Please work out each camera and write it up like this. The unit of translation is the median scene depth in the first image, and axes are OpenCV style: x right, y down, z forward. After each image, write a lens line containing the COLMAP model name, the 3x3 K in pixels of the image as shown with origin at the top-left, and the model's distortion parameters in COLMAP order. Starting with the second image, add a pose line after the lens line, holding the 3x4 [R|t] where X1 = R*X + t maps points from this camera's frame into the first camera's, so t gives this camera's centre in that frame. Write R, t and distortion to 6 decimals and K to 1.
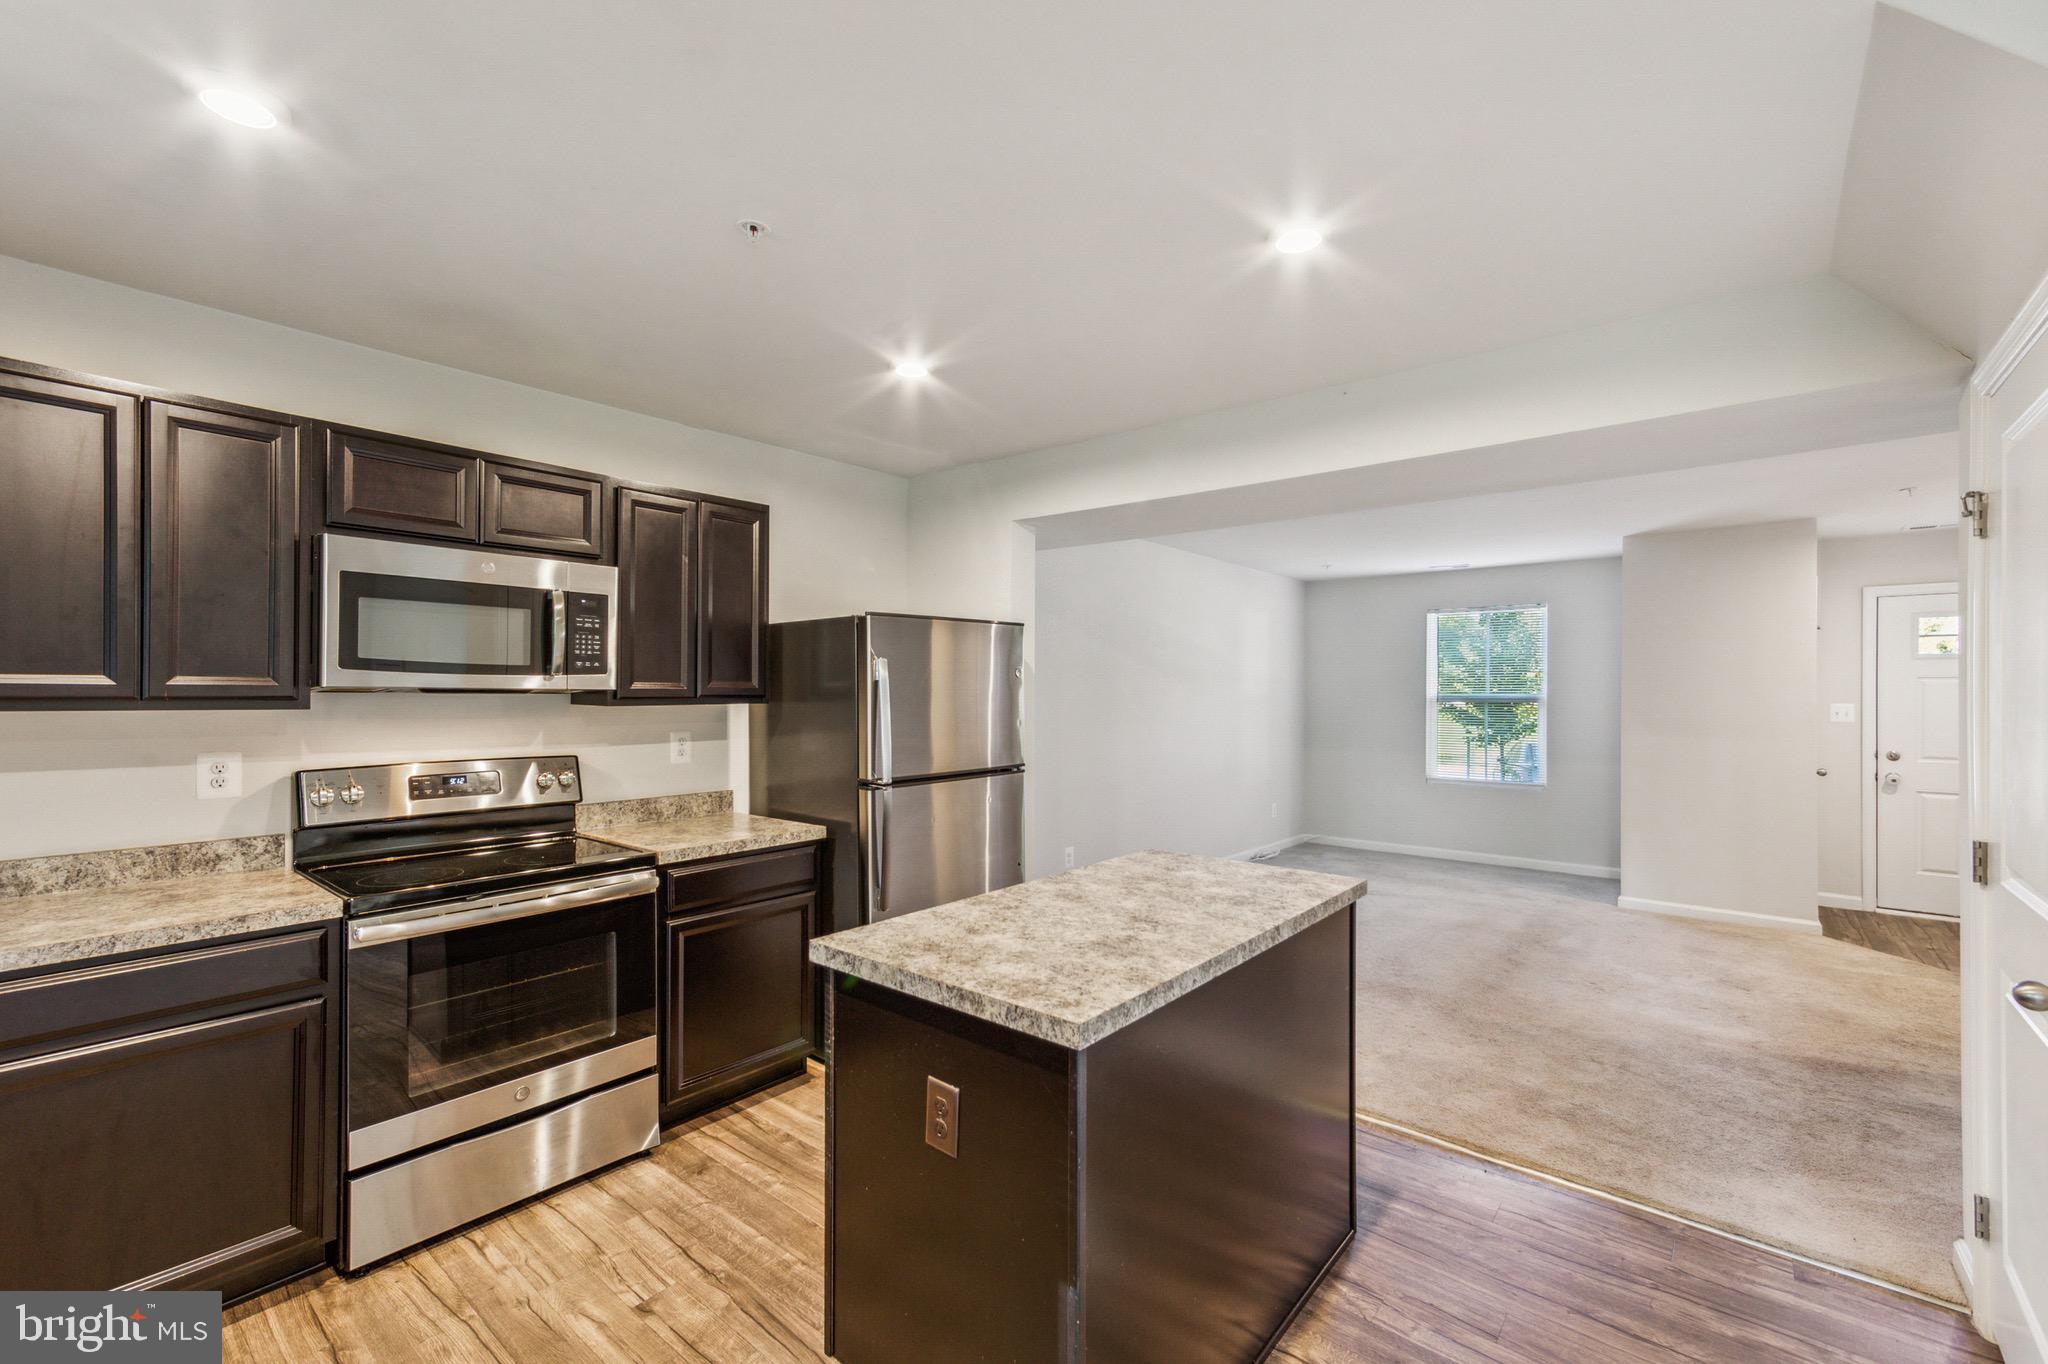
lens RADIAL K [[866.4, 0, 1027.8], [0, 866.4, 690.3], [0, 0, 1]] dist [0.014725, 0.001866]
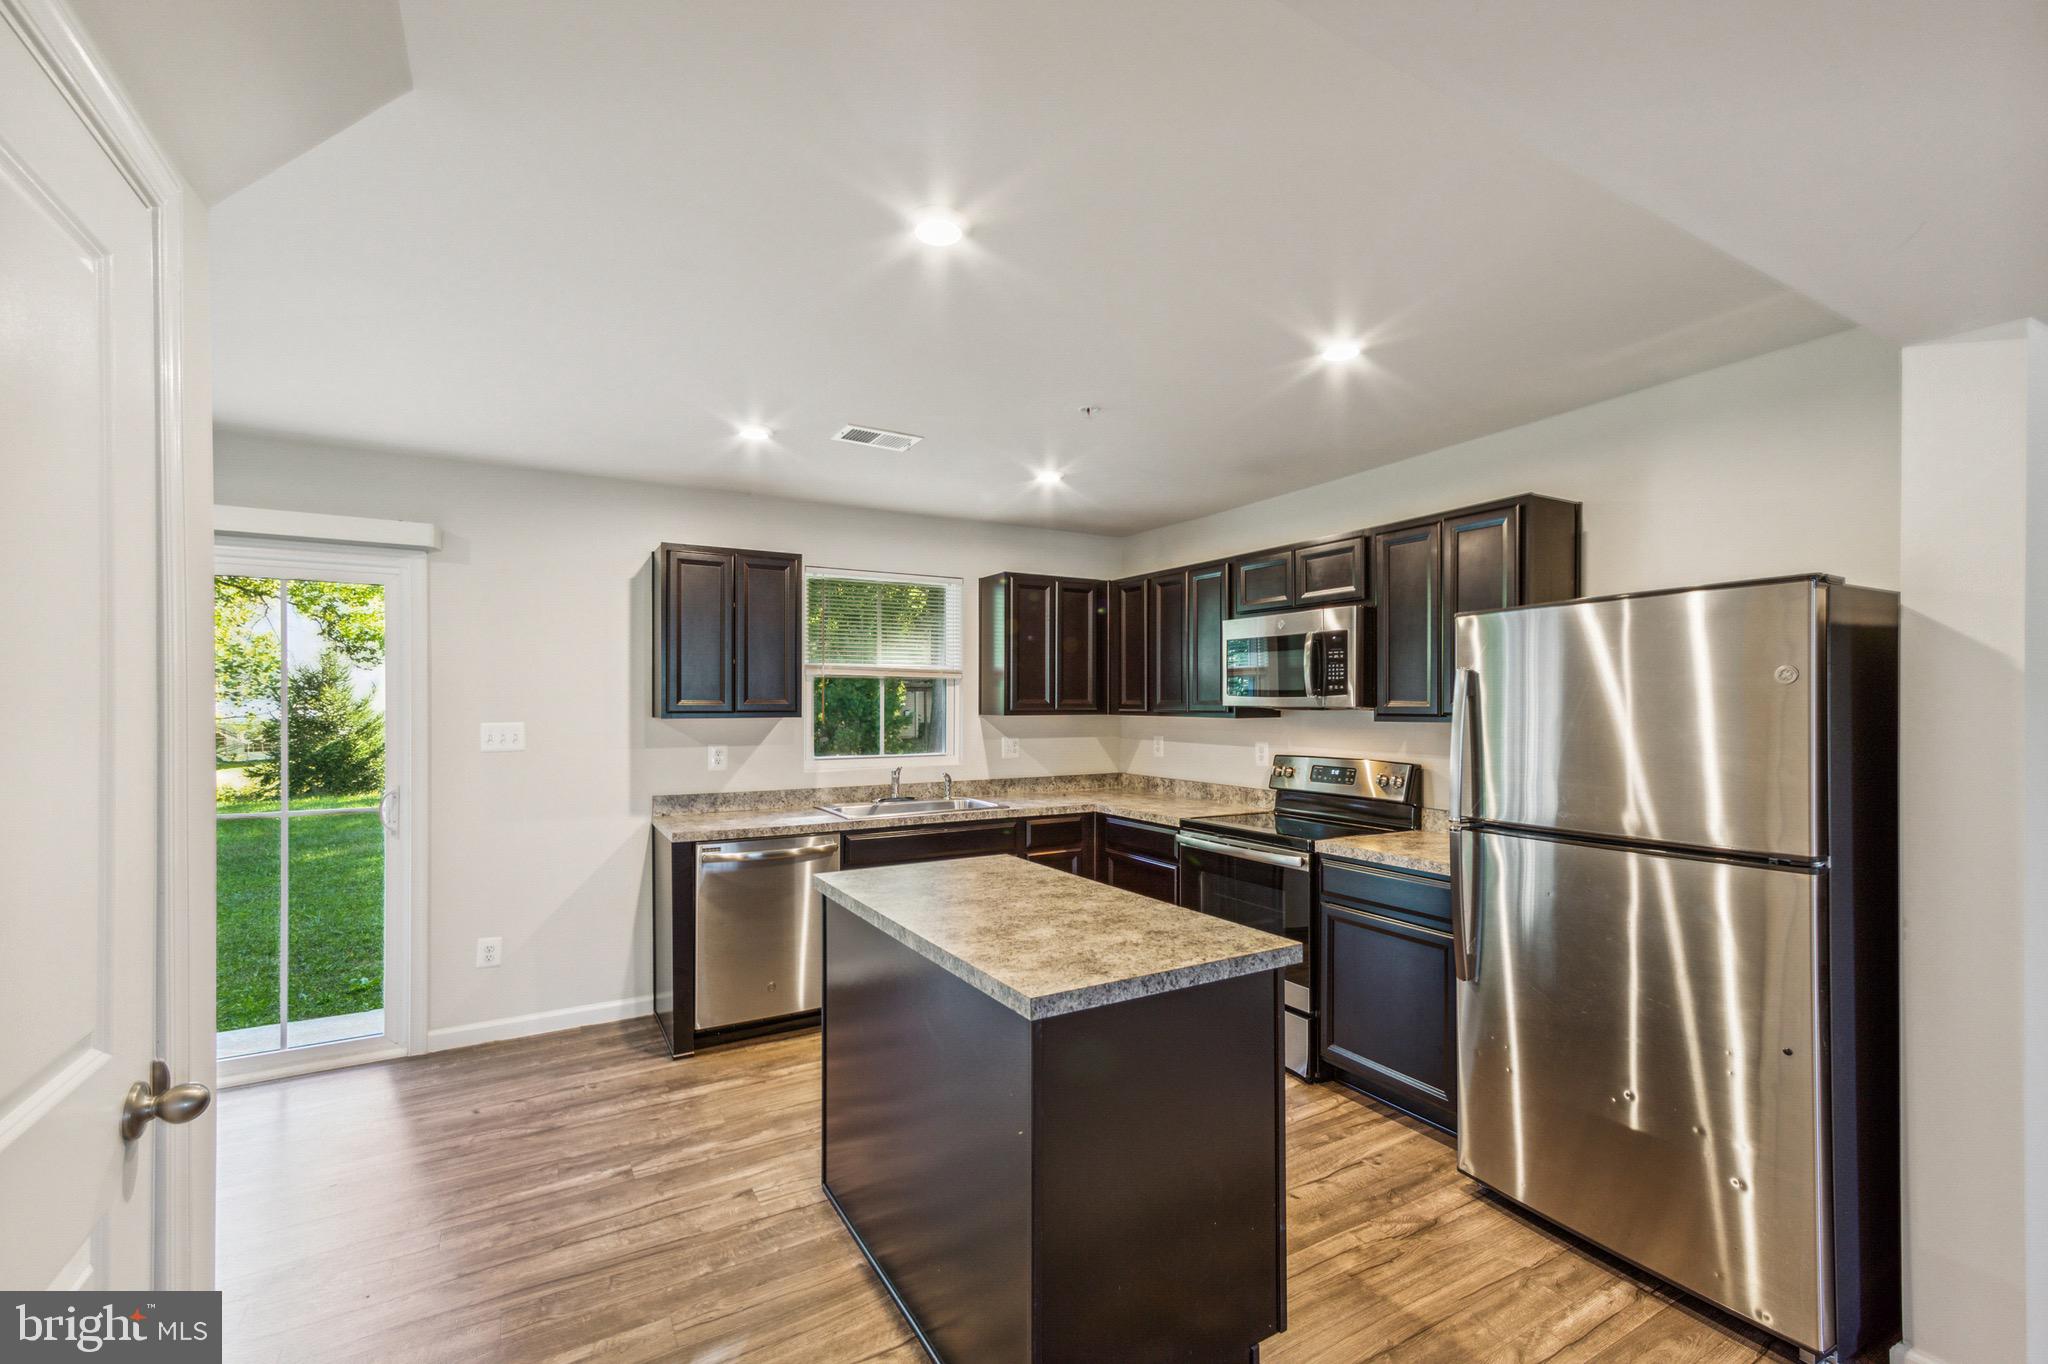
lens RADIAL K [[866.4, 0, 1002.7], [0, 866.4, 719.9], [0, 0, 1]] dist [0.014725, 0.001866]
pose [[-0.356335, 0.017150, -0.934201, 1.016909], [0.001250, 0.999839, 0.017878, -0.007235], [0.934357, 0.005203, -0.356299, 1.211612]]
